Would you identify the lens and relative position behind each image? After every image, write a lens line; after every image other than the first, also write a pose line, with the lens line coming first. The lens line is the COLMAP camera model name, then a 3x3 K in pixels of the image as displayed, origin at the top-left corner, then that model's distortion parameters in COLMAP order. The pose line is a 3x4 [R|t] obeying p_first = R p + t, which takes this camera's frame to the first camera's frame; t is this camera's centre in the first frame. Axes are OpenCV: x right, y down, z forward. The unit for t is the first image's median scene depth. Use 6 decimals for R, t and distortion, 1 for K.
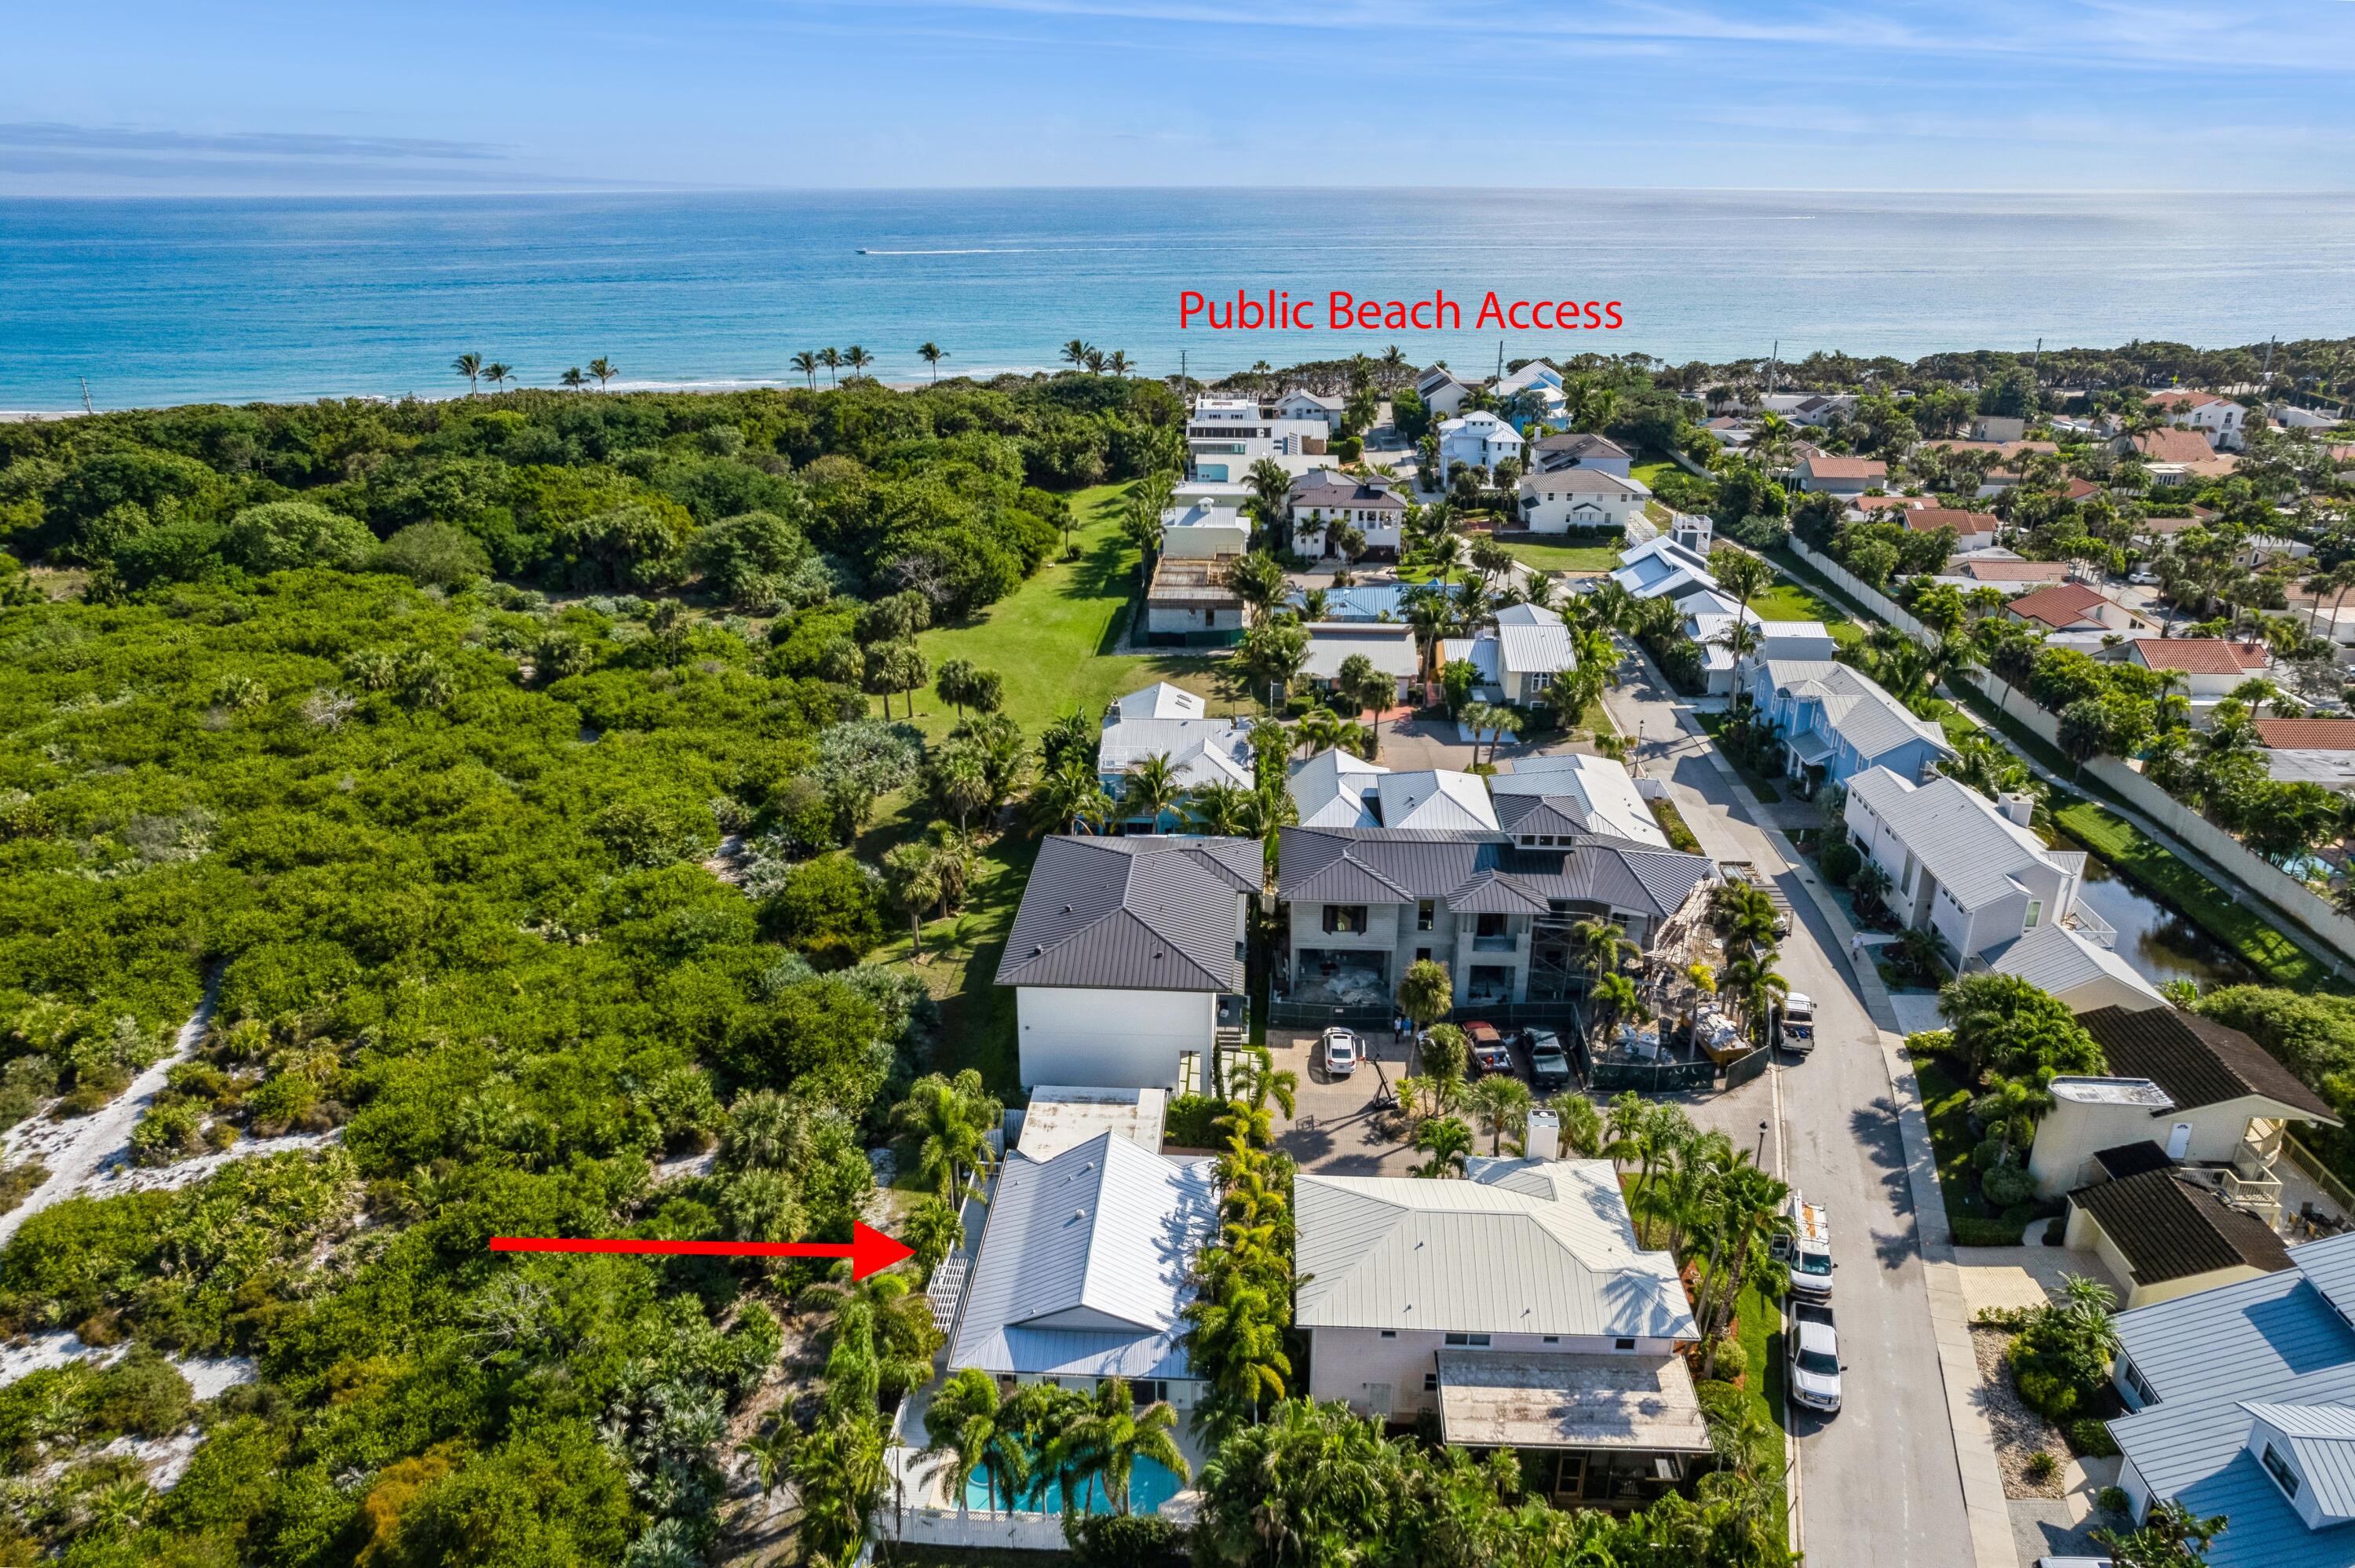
lens RADIAL K [[1558.0, 0, 1177.5], [0, 1558.0, 784.0], [0, 0, 1]] dist [-0.077192, 0.100831]
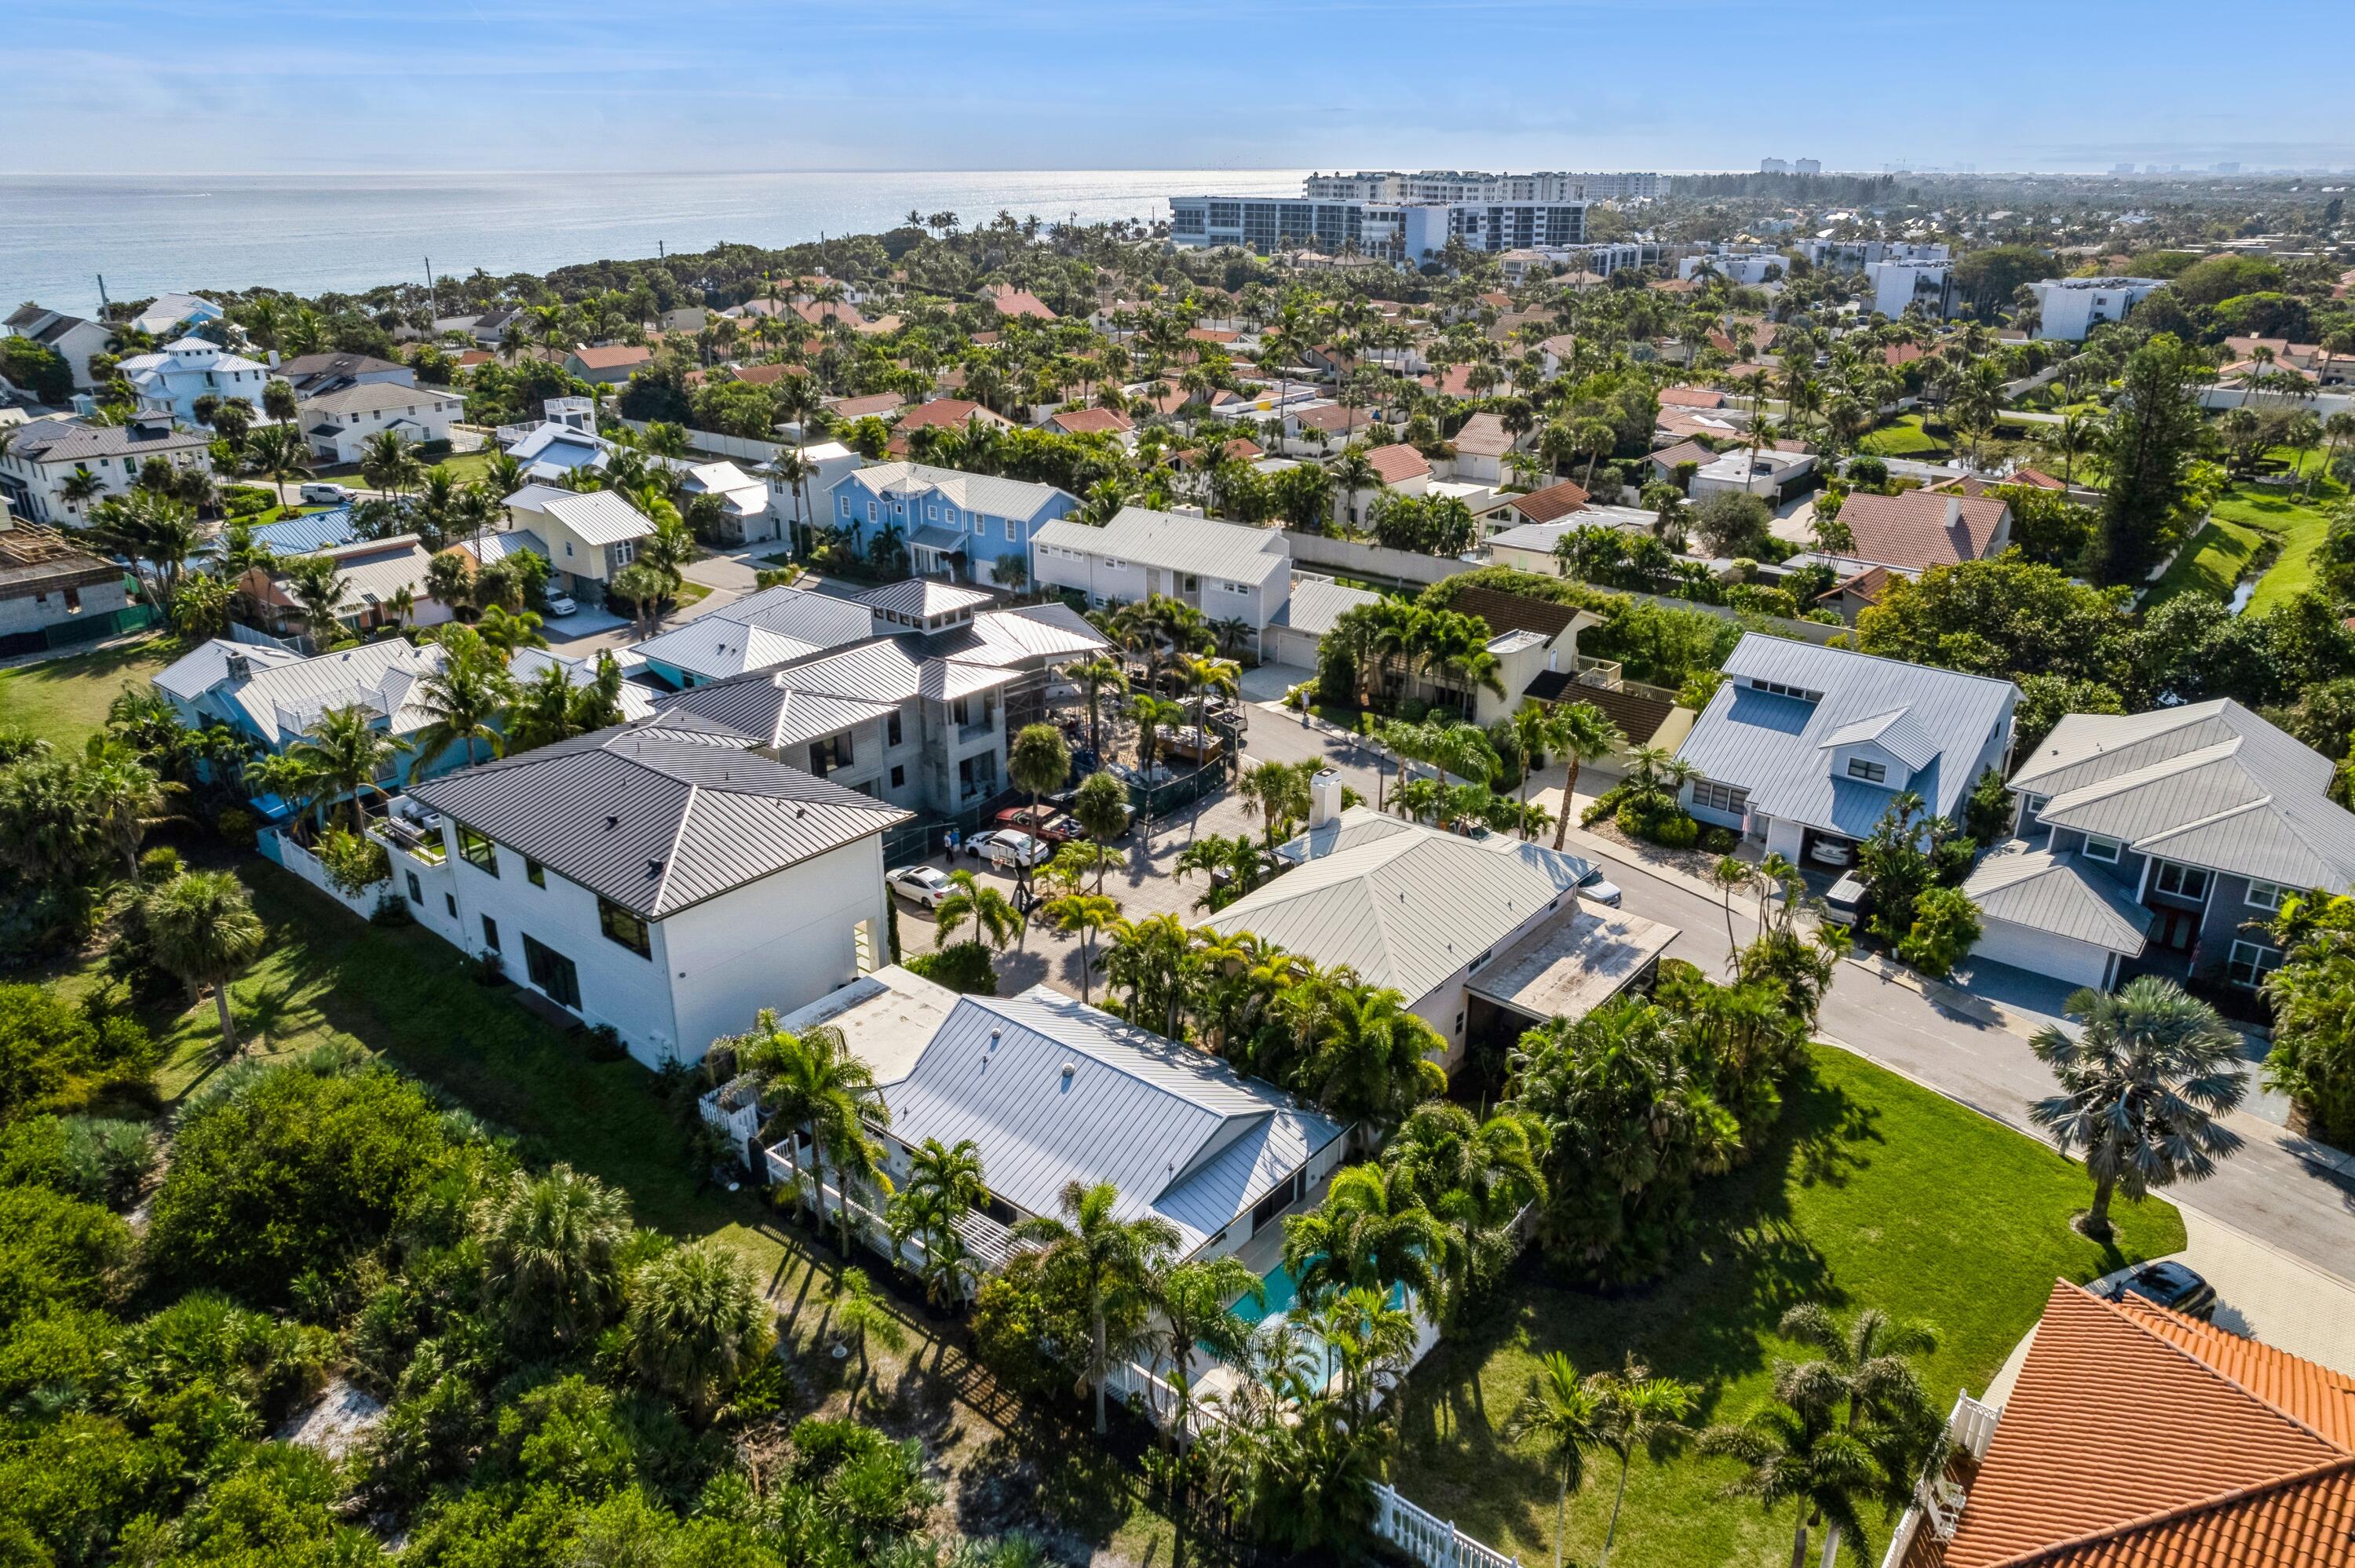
lens RADIAL K [[1558.0, 0, 1177.5], [0, 1558.0, 784.0], [0, 0, 1]] dist [-0.077192, 0.100831]
pose [[0.594077, -0.304842, 0.744409, -0.371852], [0.297634, 0.943036, 0.148655, 0.028525], [-0.747320, 0.133249, 0.650967, 0.284502]]
